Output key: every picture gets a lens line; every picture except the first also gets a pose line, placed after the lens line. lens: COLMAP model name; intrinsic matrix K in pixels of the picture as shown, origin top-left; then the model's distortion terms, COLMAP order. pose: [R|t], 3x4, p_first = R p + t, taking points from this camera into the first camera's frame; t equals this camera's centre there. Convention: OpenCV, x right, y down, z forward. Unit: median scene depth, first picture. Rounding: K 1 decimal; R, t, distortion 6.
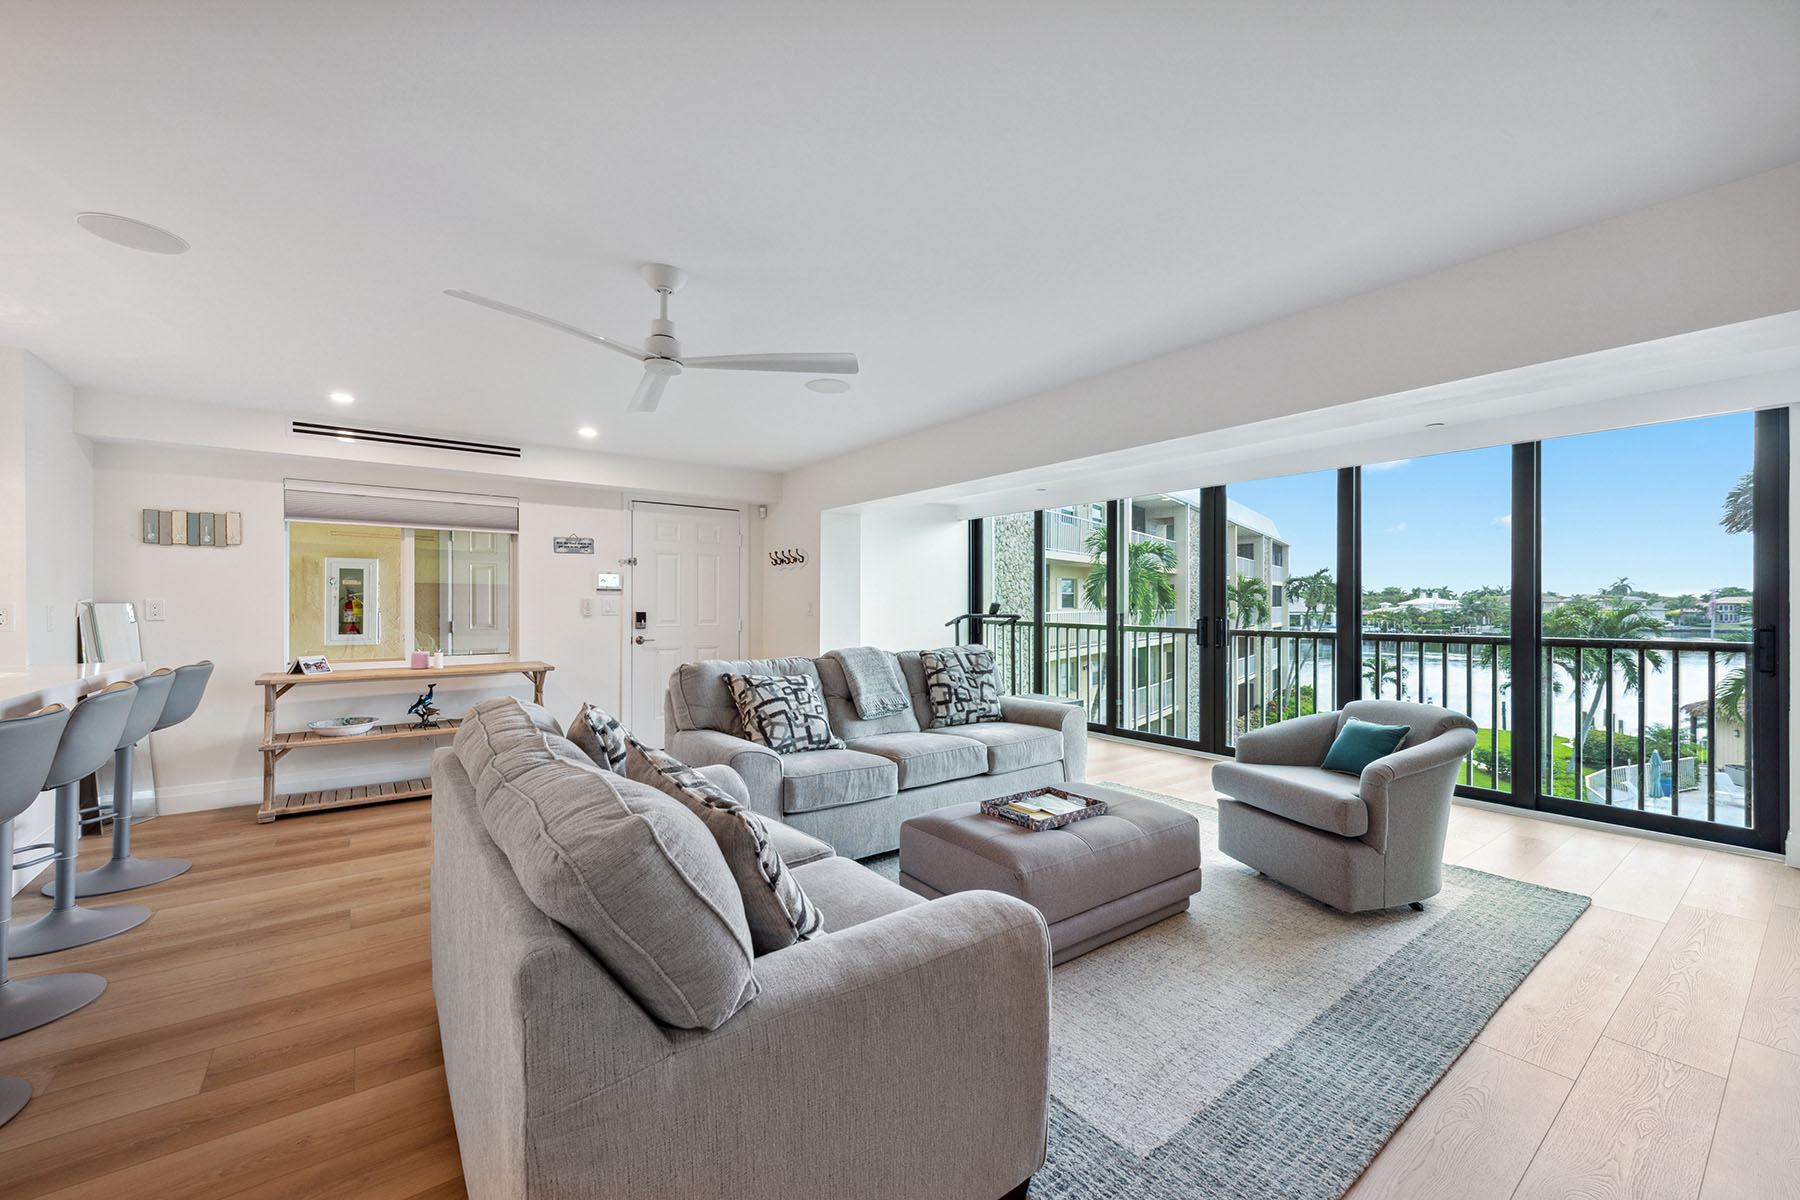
lens RADIAL K [[703.3, 0, 897.0], [0, 703.3, 605.4], [0, 0, 1]] dist [0.005895, -0.000626]
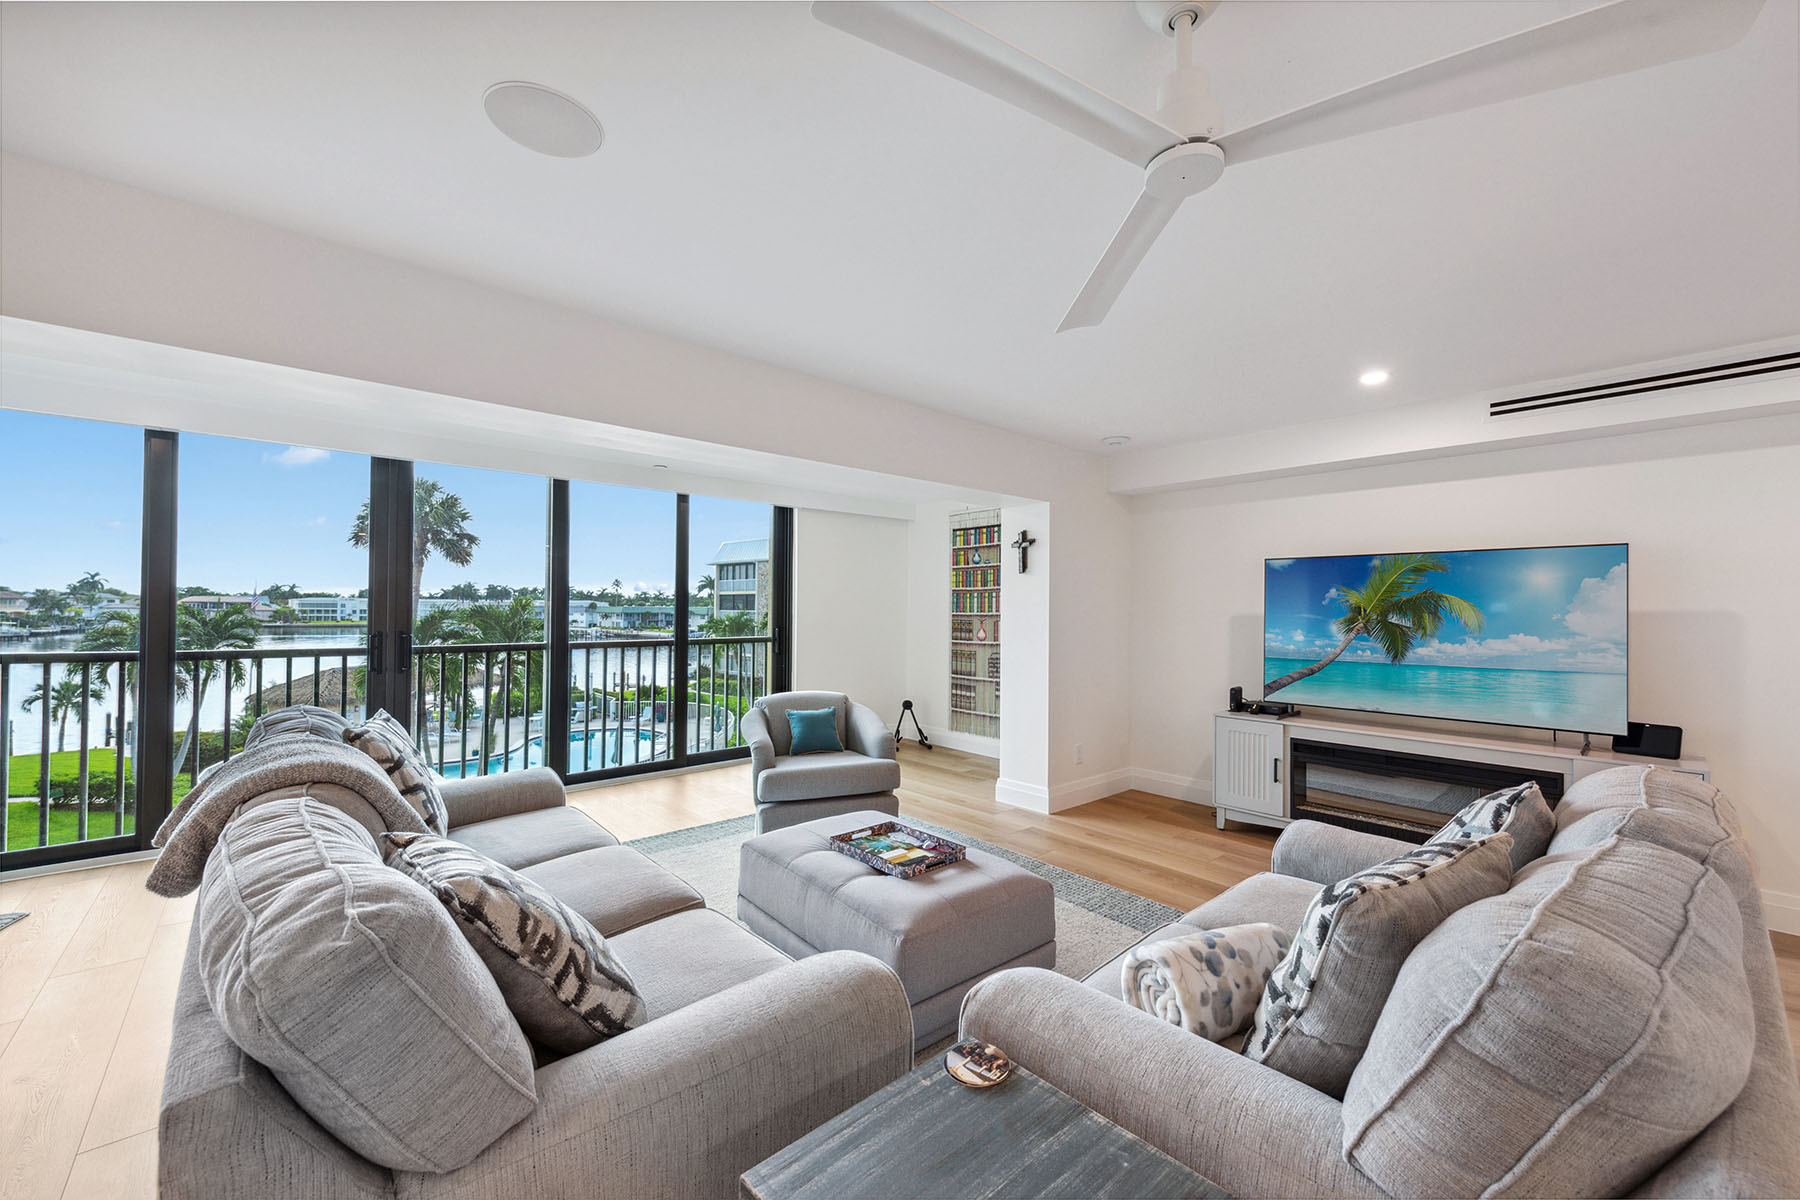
lens RADIAL K [[703.3, 0, 897.0], [0, 703.3, 605.4], [0, 0, 1]] dist [0.005895, -0.000626]
pose [[-0.069722, 0.002983, 0.997562, -0.458777], [-0.007247, 0.999968, -0.003496, -0.017567], [-0.997540, -0.007473, -0.069698, 0.700829]]
